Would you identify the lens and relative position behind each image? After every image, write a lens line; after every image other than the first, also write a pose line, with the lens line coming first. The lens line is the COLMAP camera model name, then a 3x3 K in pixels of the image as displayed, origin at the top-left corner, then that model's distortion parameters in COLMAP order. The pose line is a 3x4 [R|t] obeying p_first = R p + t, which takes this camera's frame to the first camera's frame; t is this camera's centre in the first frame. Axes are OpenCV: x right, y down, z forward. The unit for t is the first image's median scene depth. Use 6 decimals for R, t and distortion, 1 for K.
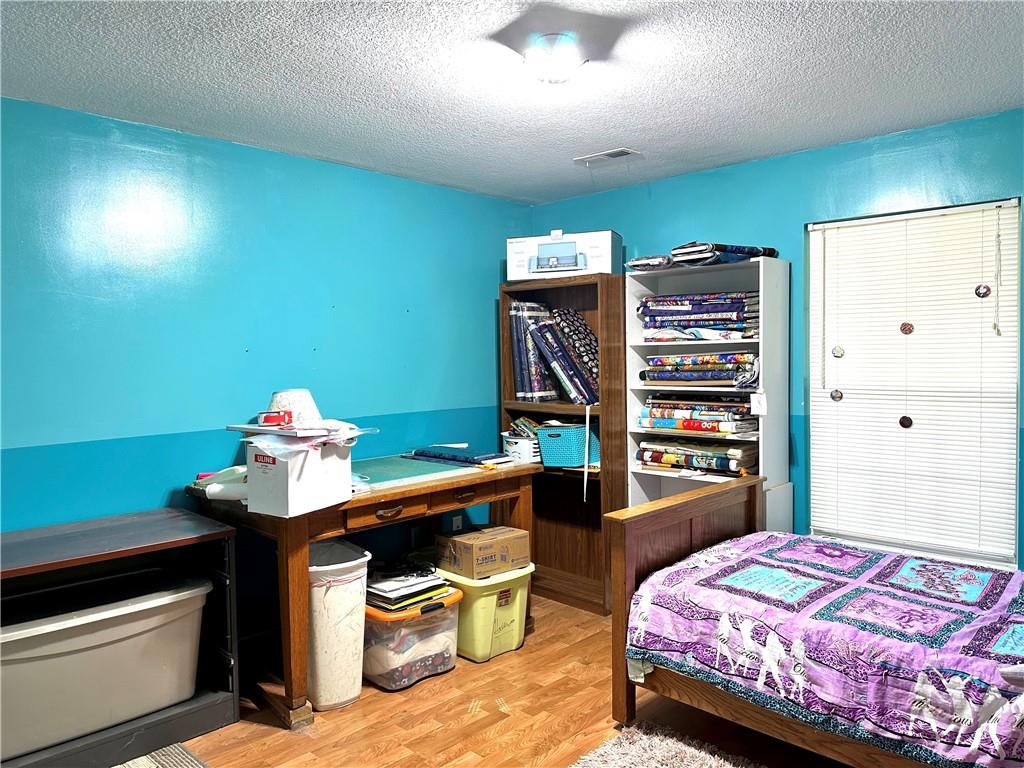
lens RADIAL K [[706.5, 0, 512.0], [0, 706.5, 384.0], [0, 0, 1]] dist [0.004186, -0.034714]
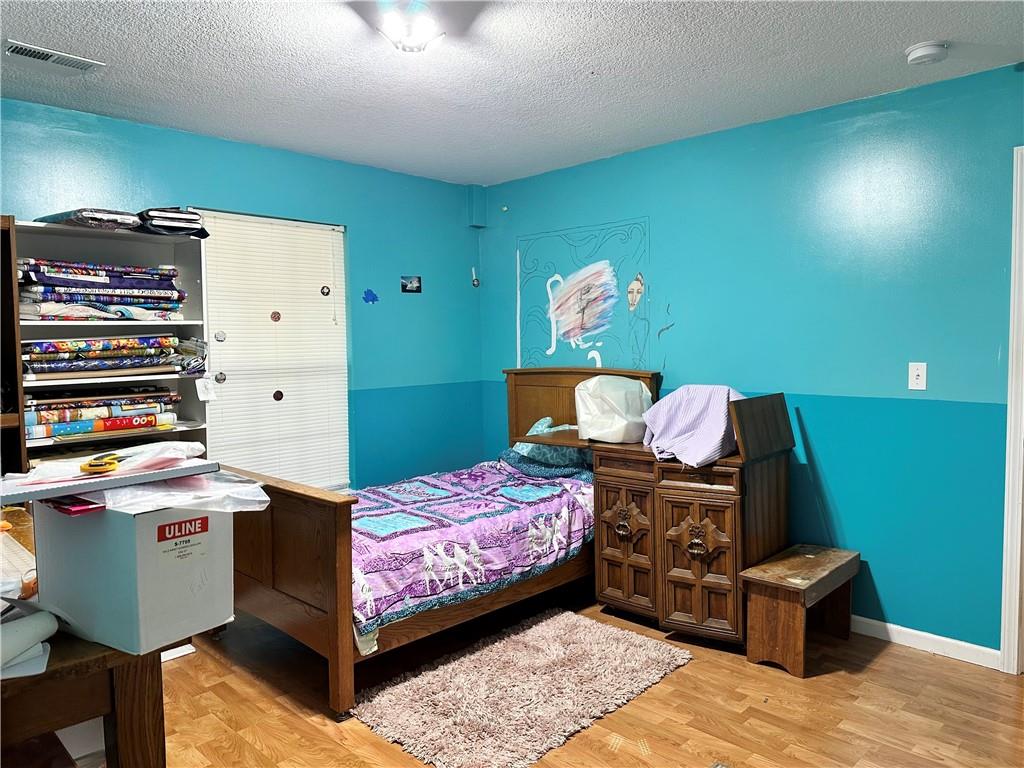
lens RADIAL K [[734.4, 0, 512.0], [0, 734.4, 384.0], [0, 0, 1]] dist [0.008137, -0.001573]
pose [[-0.005228, -0.048864, 0.998792, -0.619497], [0.058606, 0.997074, 0.049087, -0.003009], [-0.998267, 0.058792, -0.002349, 0.559730]]
